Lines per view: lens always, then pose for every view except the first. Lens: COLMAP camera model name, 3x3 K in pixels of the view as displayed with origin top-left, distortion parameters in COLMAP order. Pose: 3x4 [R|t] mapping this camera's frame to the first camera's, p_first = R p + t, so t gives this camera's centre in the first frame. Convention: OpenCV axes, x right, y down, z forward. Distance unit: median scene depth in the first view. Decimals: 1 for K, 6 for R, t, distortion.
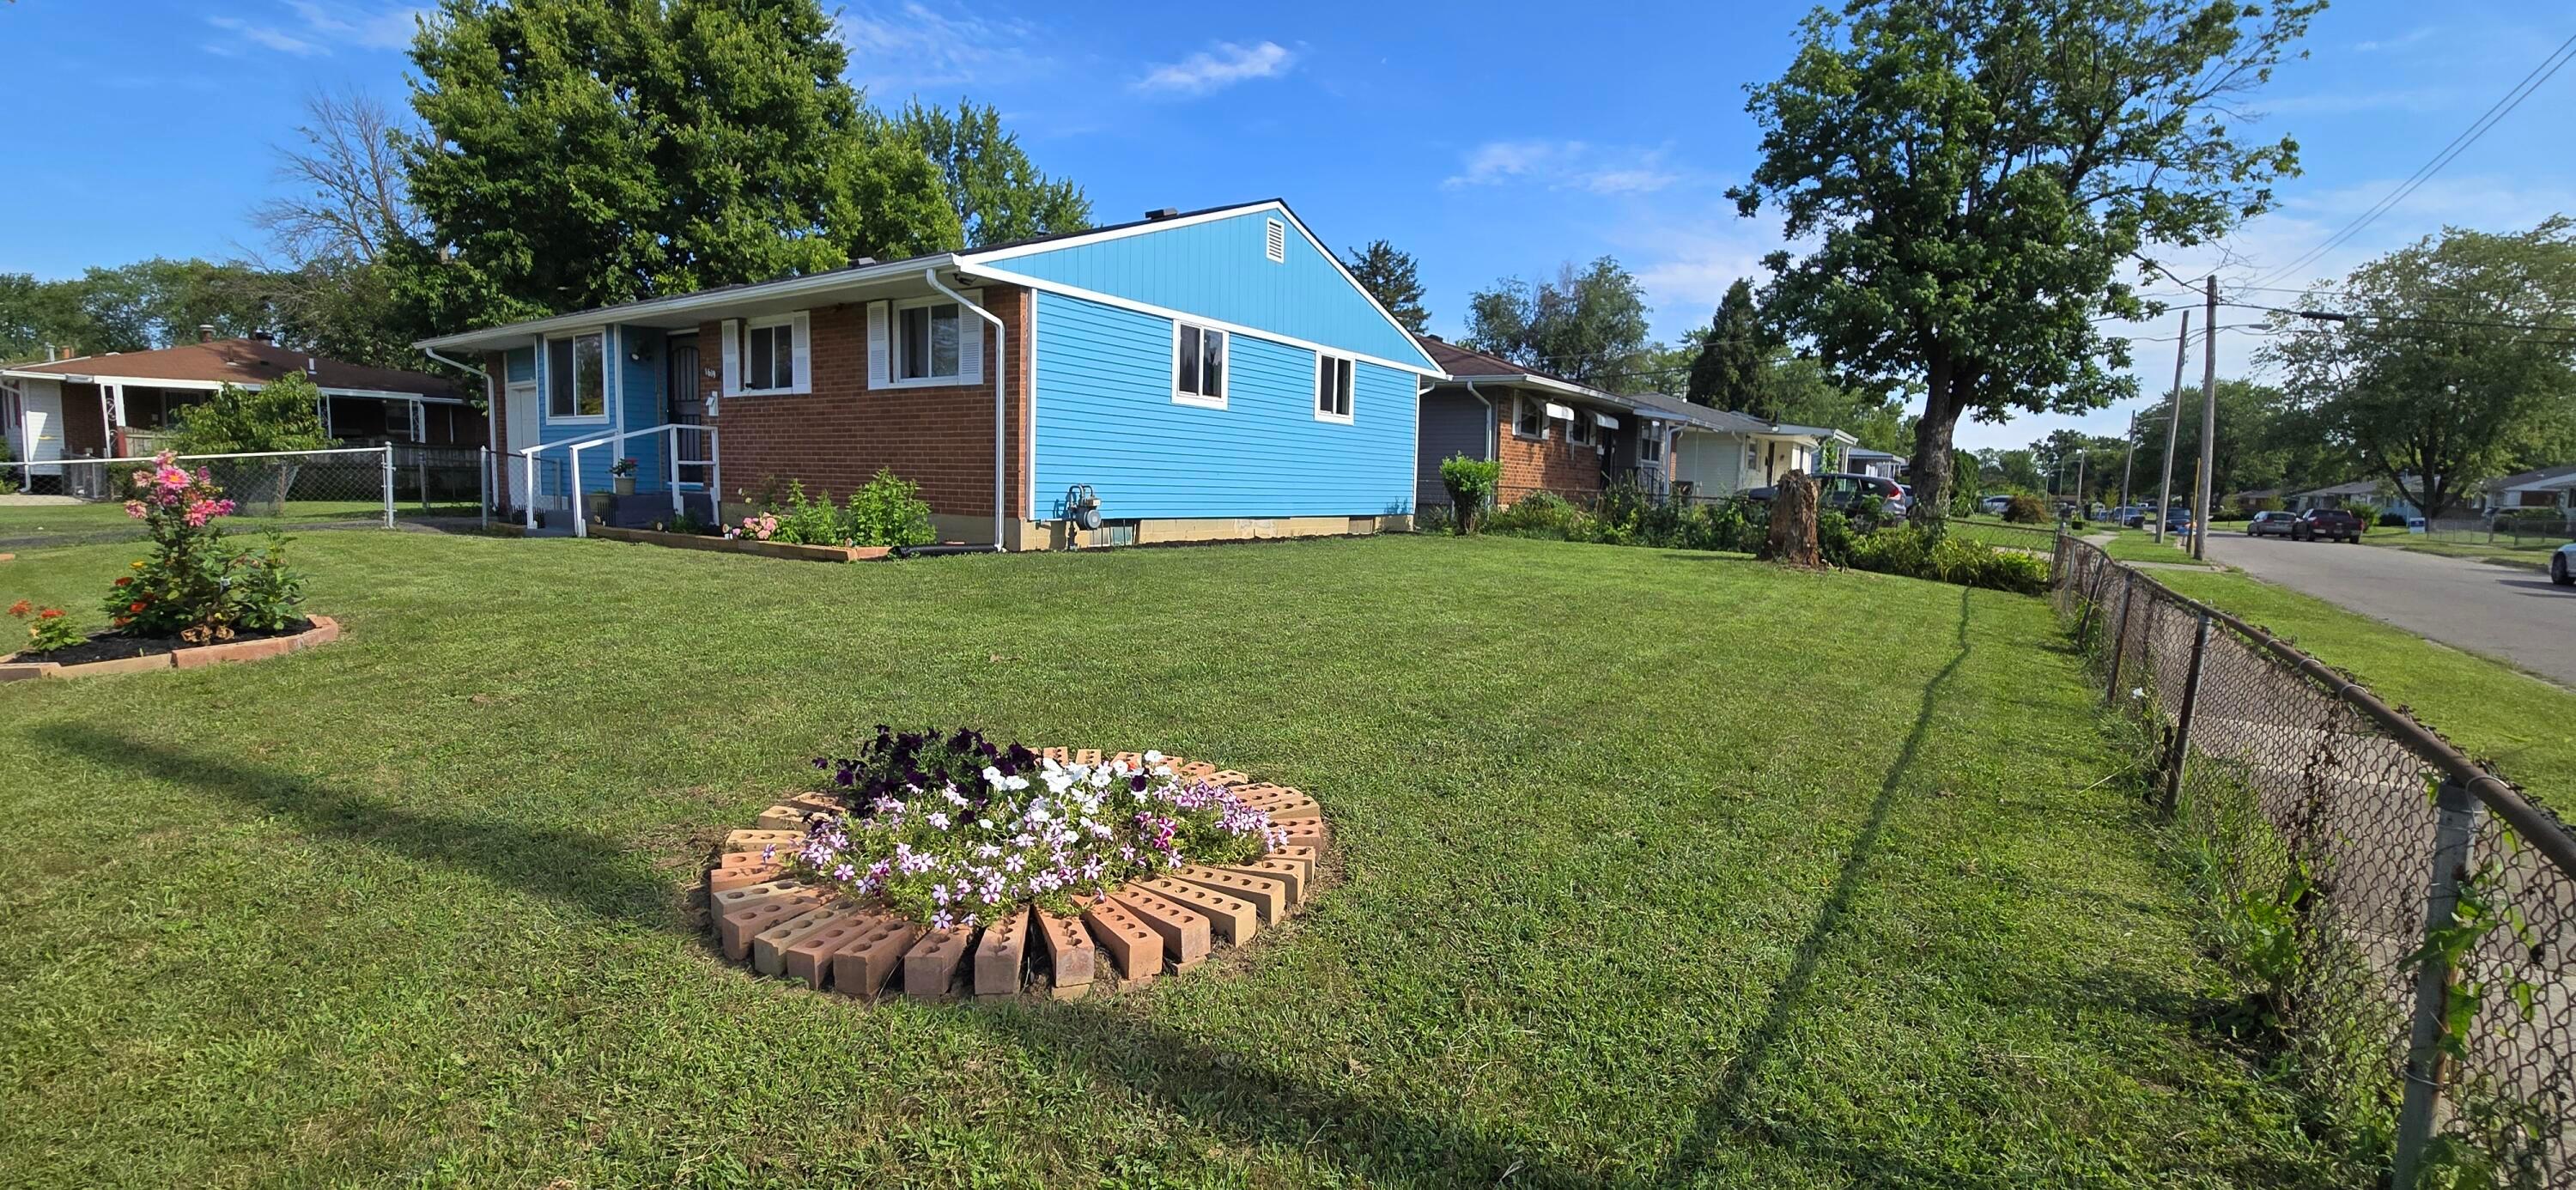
lens RADIAL K [[1059.5, 0, 1301.1], [0, 1059.5, 582.9], [0, 0, 1]] dist [-0.000338, -0.000657]
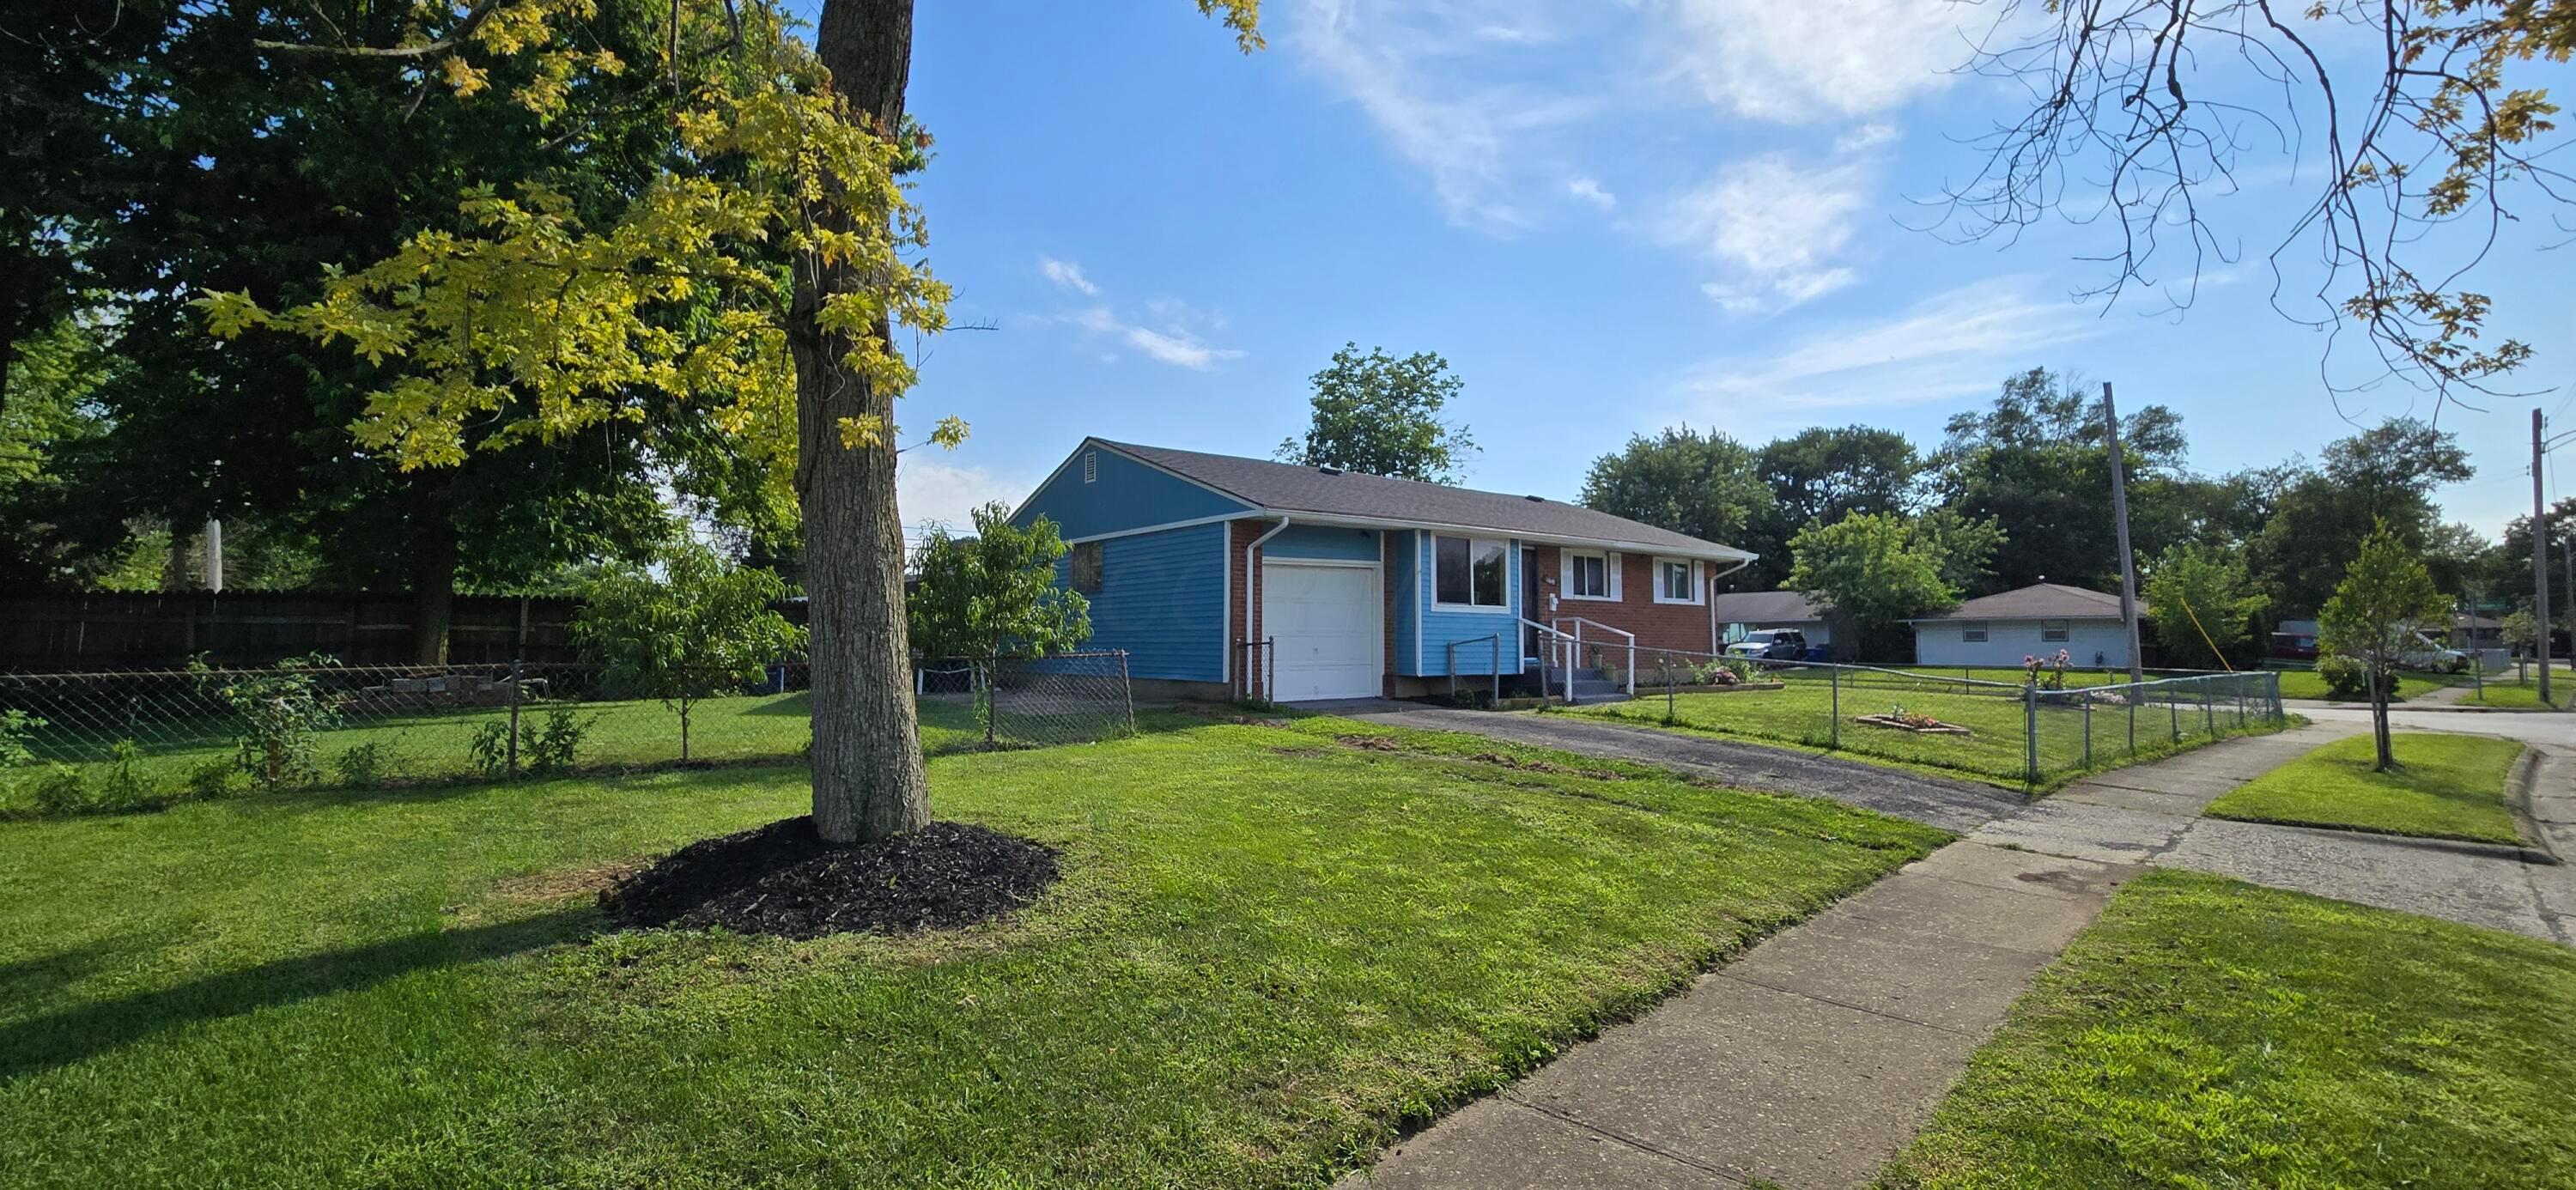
lens RADIAL K [[1059.5, 0, 1301.1], [0, 1059.5, 582.9], [0, 0, 1]] dist [-0.000338, -0.000657]
pose [[0.298259, 0.028362, 0.954064, -2.031662], [0.087245, 0.994564, -0.056840, -0.145443], [-0.950489, 0.100190, 0.294163, 0.911676]]
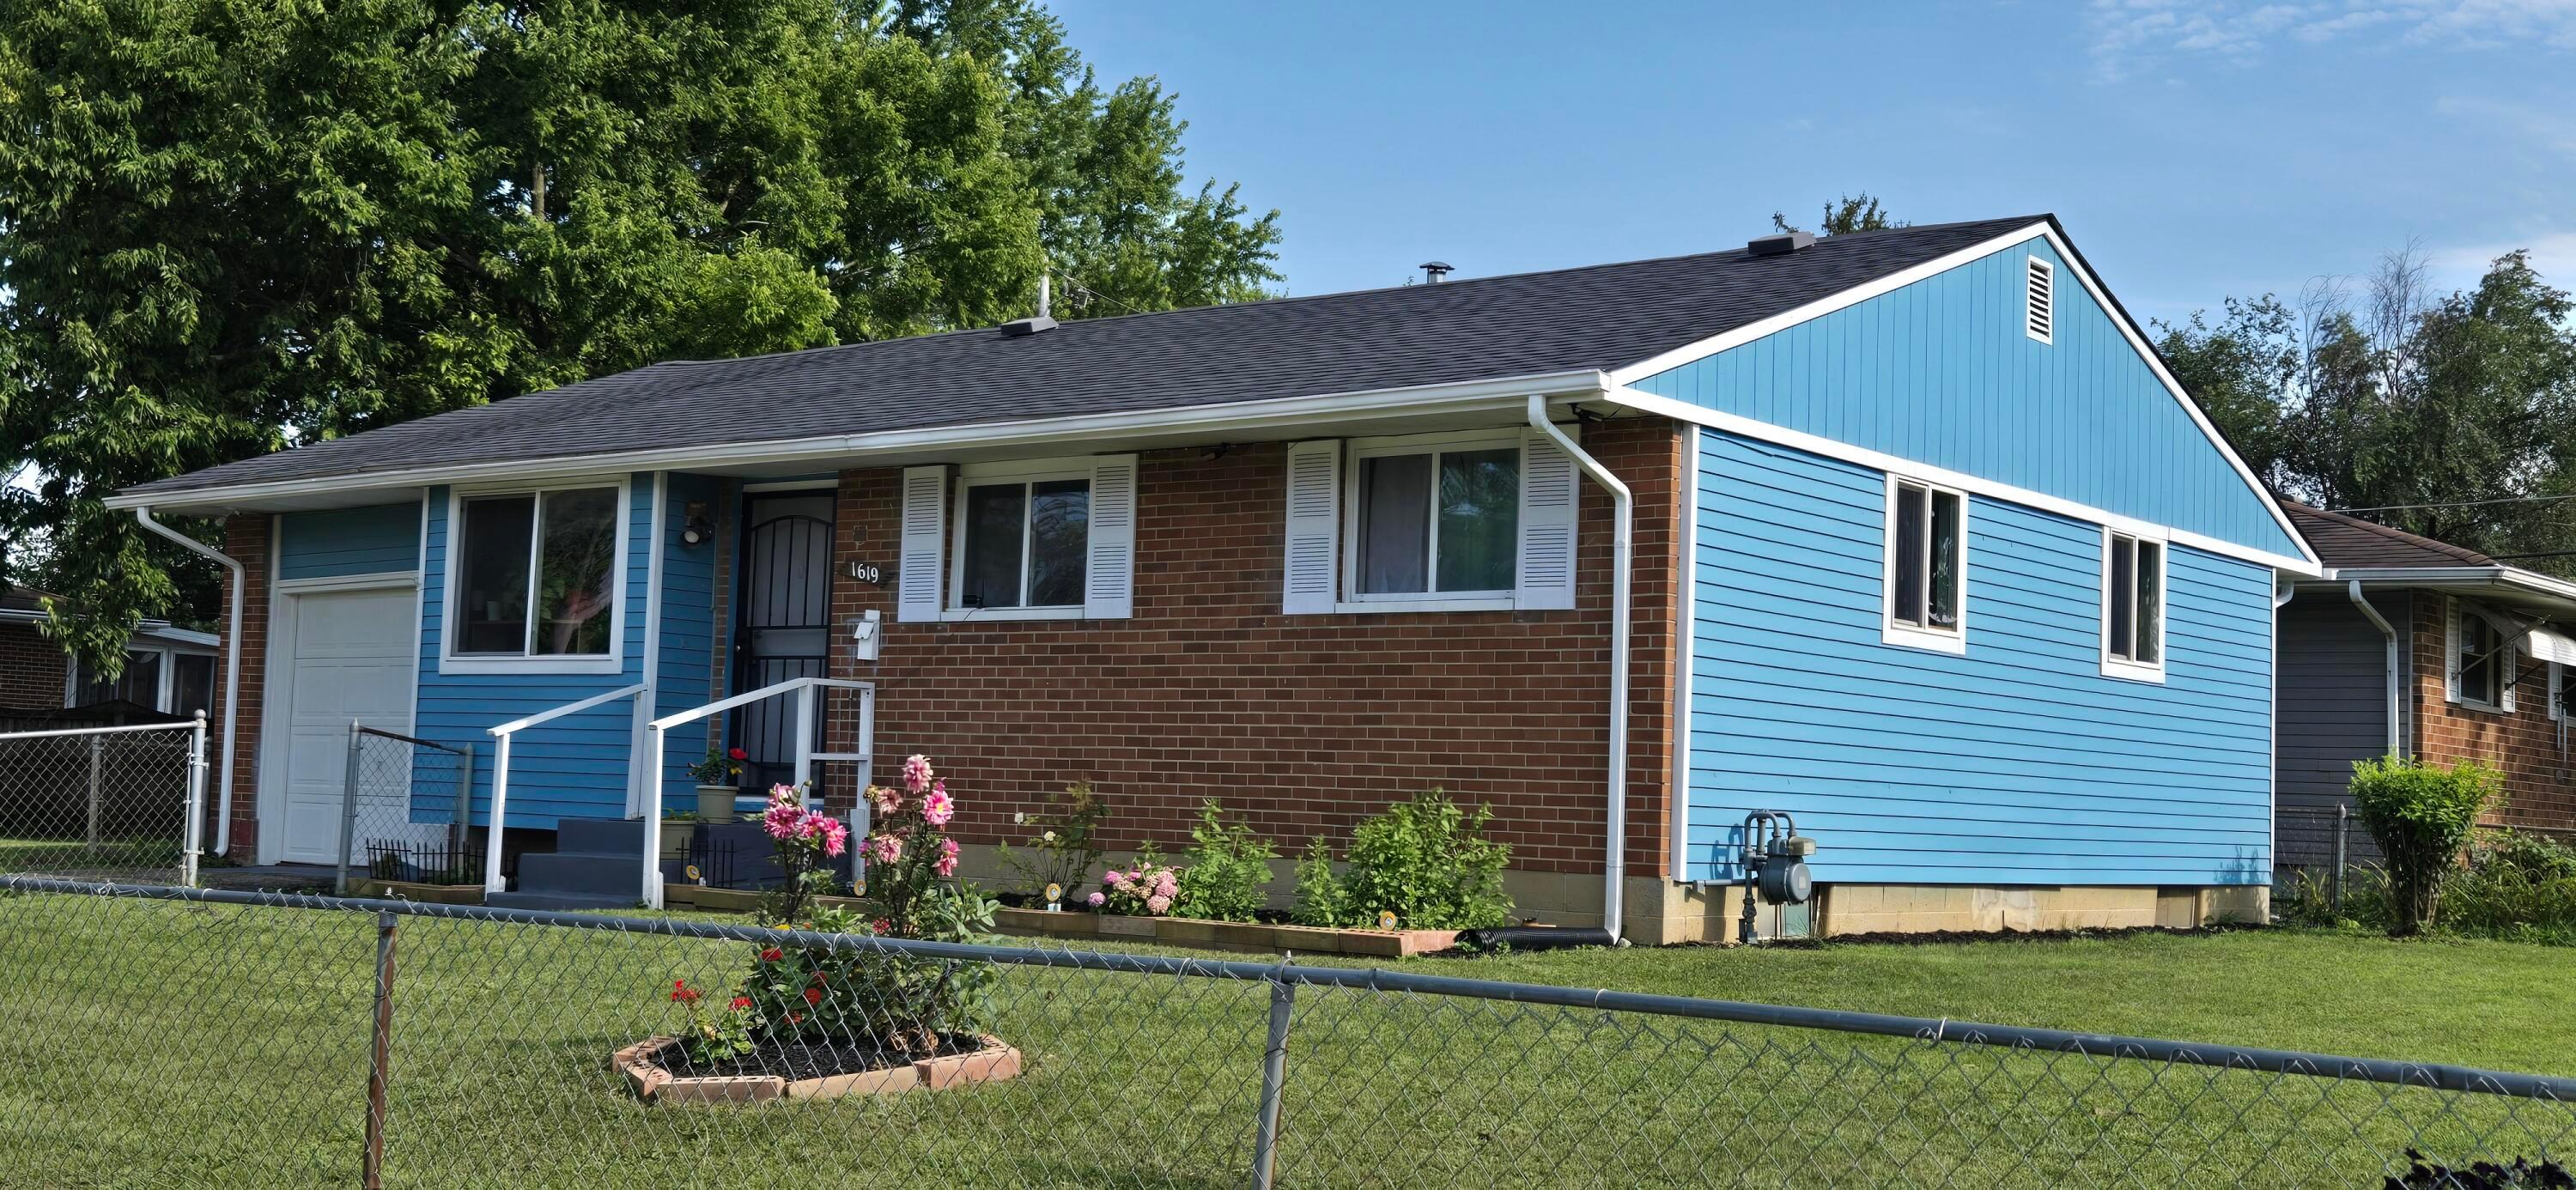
lens RADIAL K [[2891.5, 0, 1257.0], [0, 2891.5, 596.6], [0, 0, 1]] dist [-0.003016, 0.006934]
pose [[0.995809, 0.003161, -0.091405, -0.255972], [-0.018335, 0.986015, -0.165647, 0.028635], [0.089603, 0.166628, 0.981940, -0.282388]]
